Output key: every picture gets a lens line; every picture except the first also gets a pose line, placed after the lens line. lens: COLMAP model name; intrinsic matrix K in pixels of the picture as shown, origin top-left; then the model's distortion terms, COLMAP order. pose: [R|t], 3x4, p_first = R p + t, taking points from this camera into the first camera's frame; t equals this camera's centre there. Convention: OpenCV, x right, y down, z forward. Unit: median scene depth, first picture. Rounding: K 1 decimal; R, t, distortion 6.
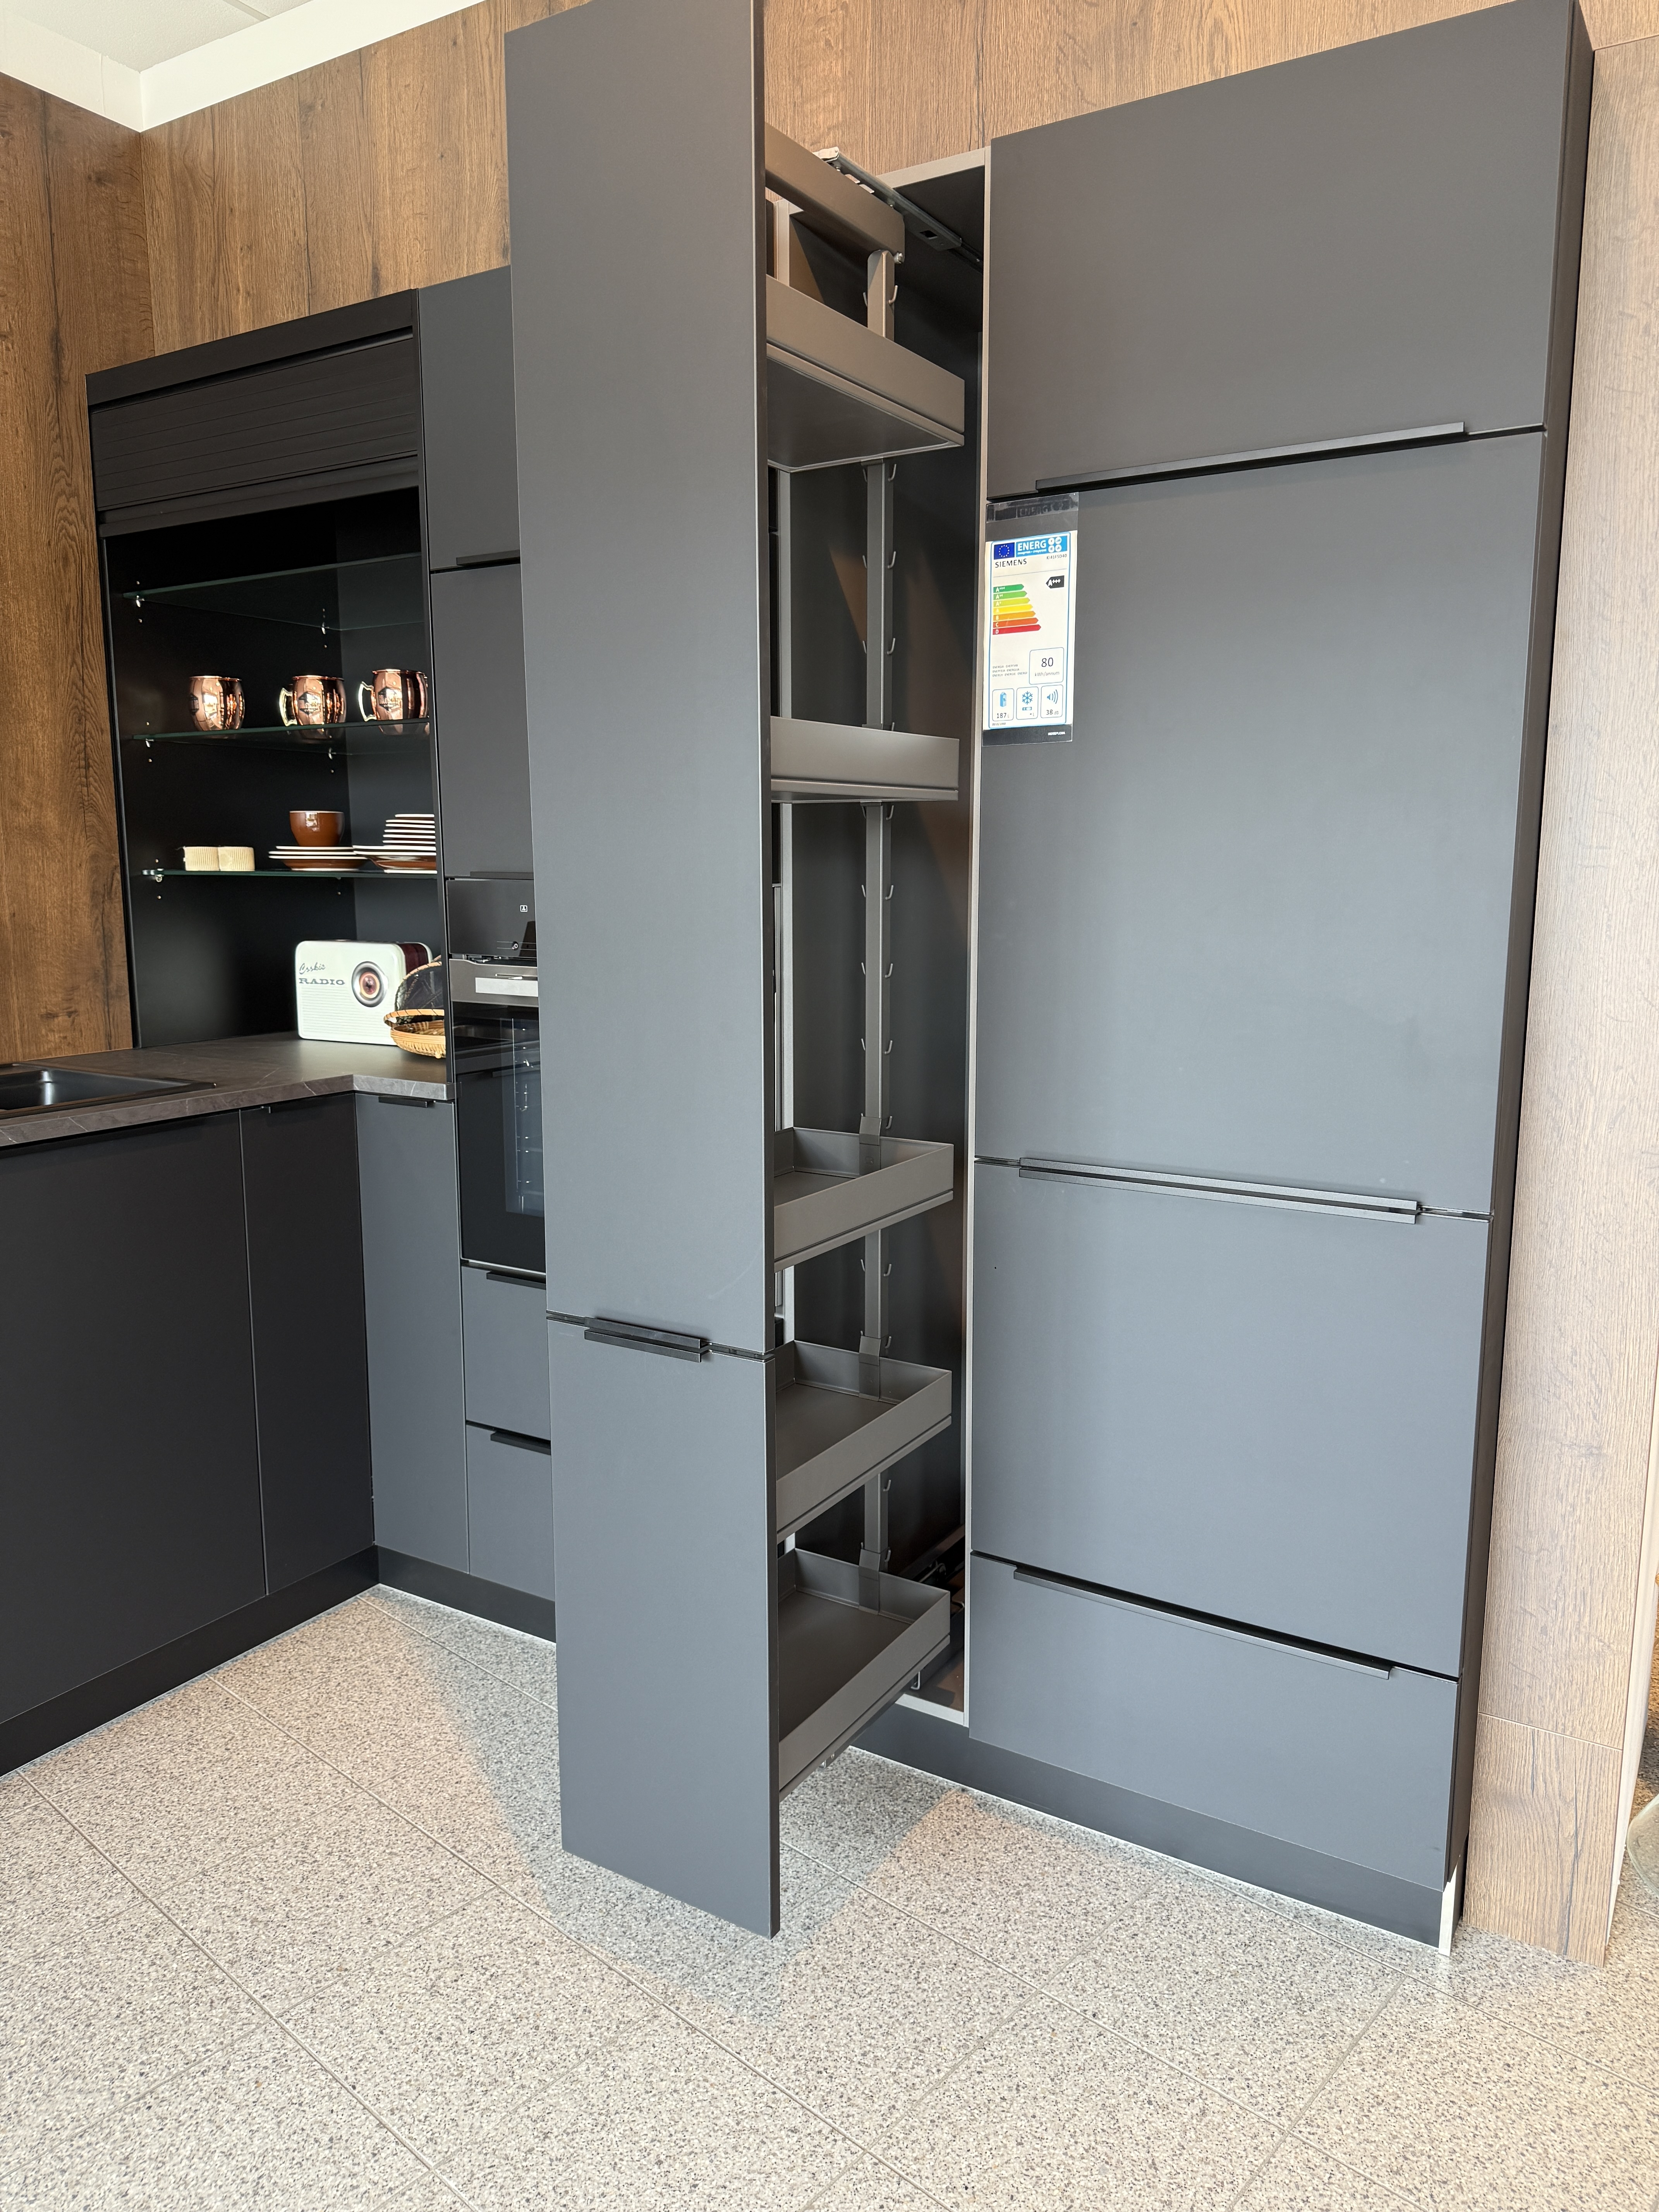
lens RADIAL K [[1581.4, 0, 832.5], [0, 1581.4, 1129.9], [0, 0, 1]] dist [0.022090, -0.016867]
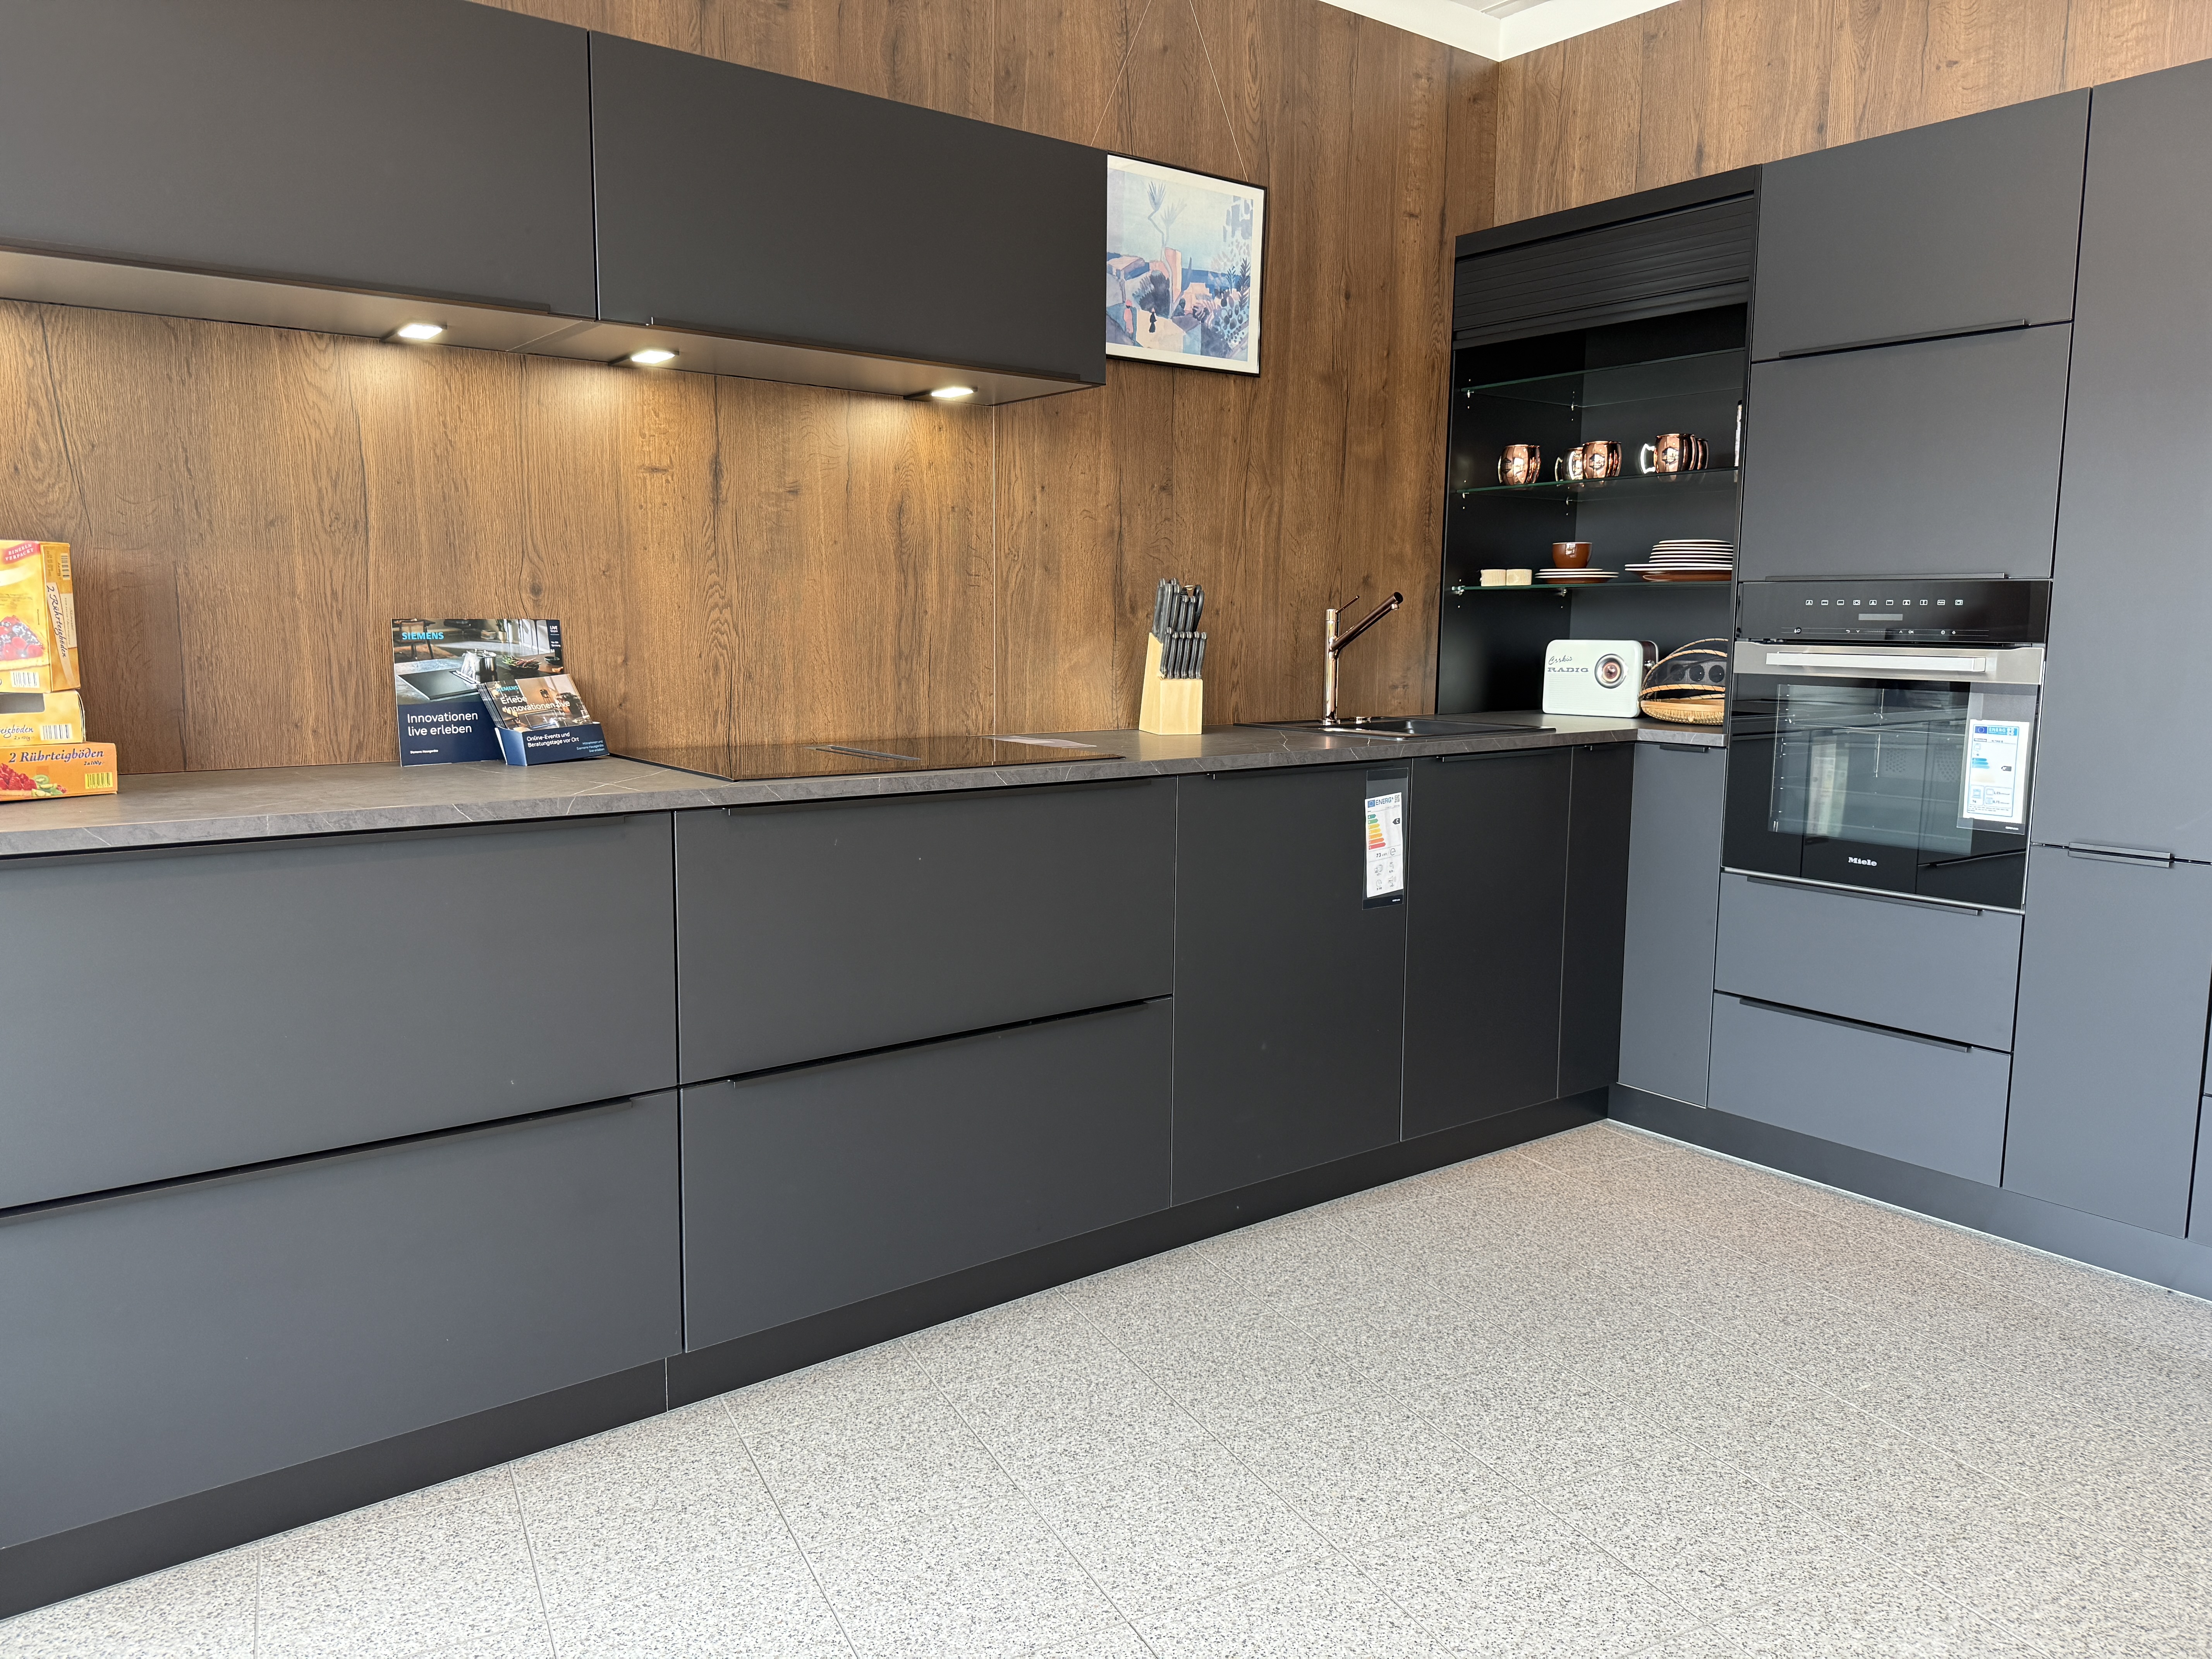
lens RADIAL K [[1581.4, 0, 1125.1], [0, 1581.4, 836.7], [0, 0, 1]] dist [0.022090, -0.016867]
pose [[0.943380, 0.047924, -0.328233, -0.262908], [-0.057571, 0.998146, -0.019733, 0.106737], [0.326678, 0.037512, 0.944391, -0.421734]]
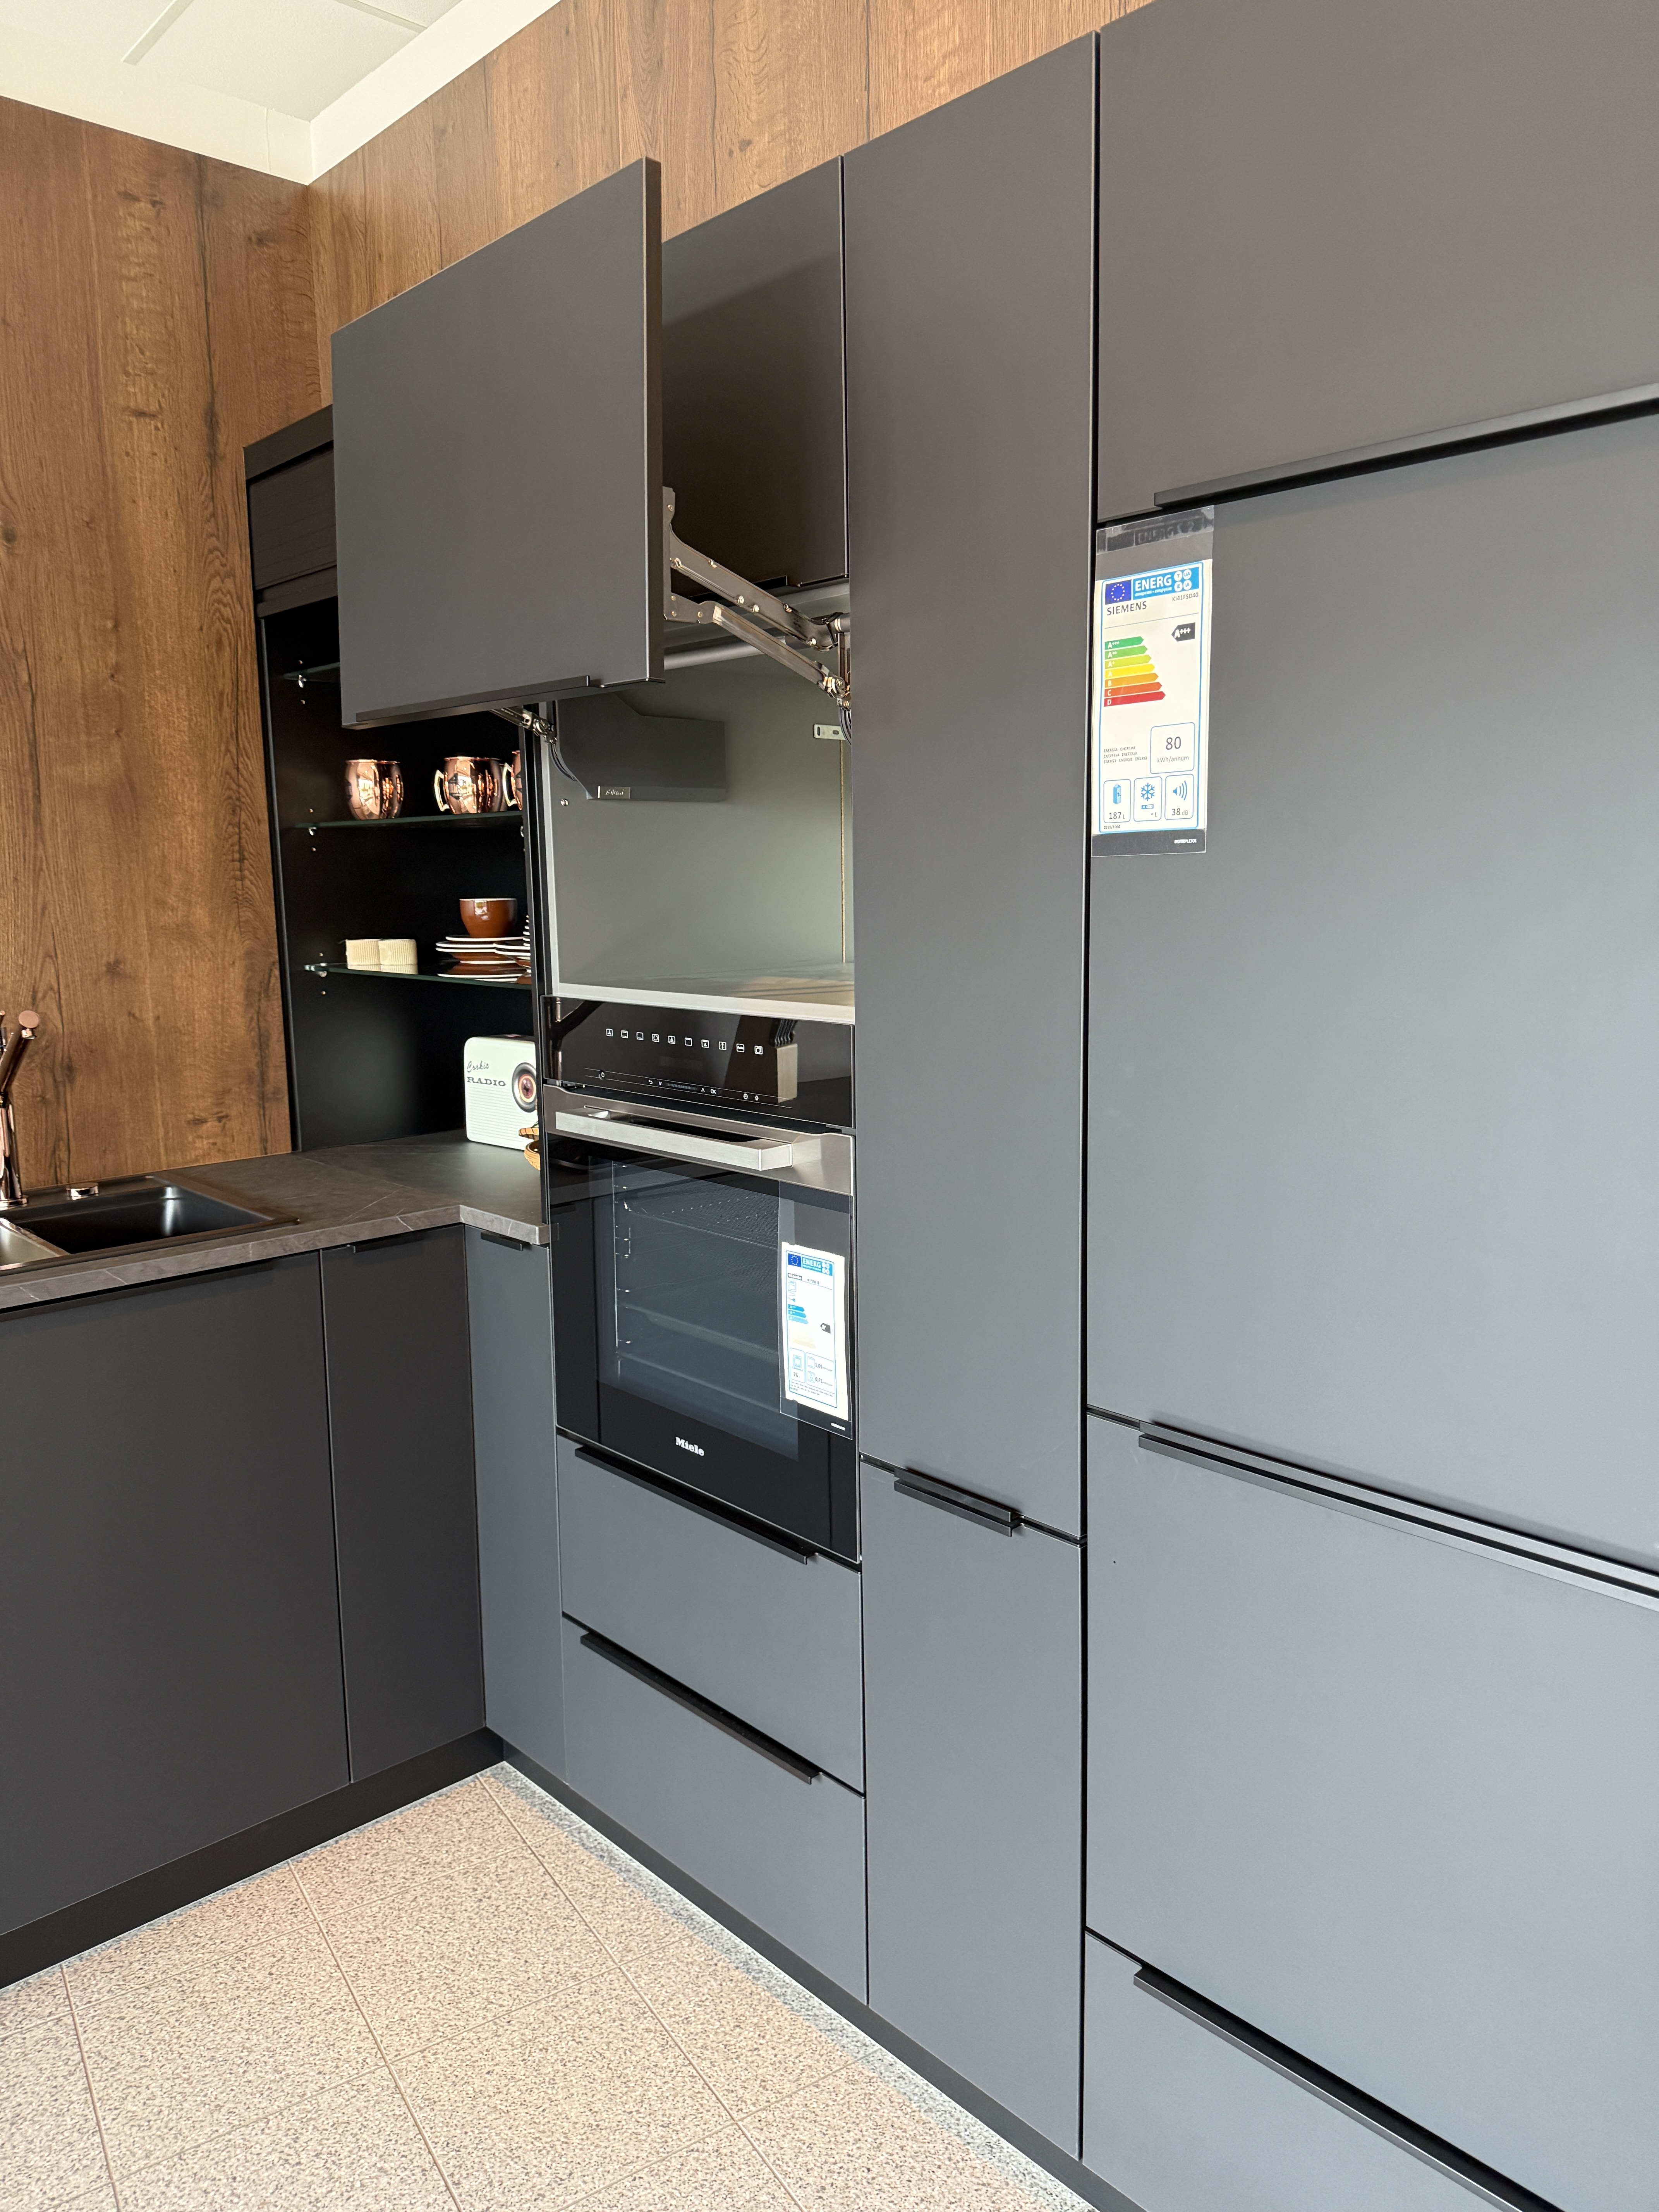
lens RADIAL K [[1581.4, 0, 825.7], [0, 1581.4, 1111.4], [0, 0, 1]] dist [0.022090, -0.016867]
pose [[0.963144, 0.026643, -0.267664, 0.129389], [-0.030343, 0.999493, -0.009696, -0.084014], [0.267270, 0.017460, 0.963463, 0.194517]]
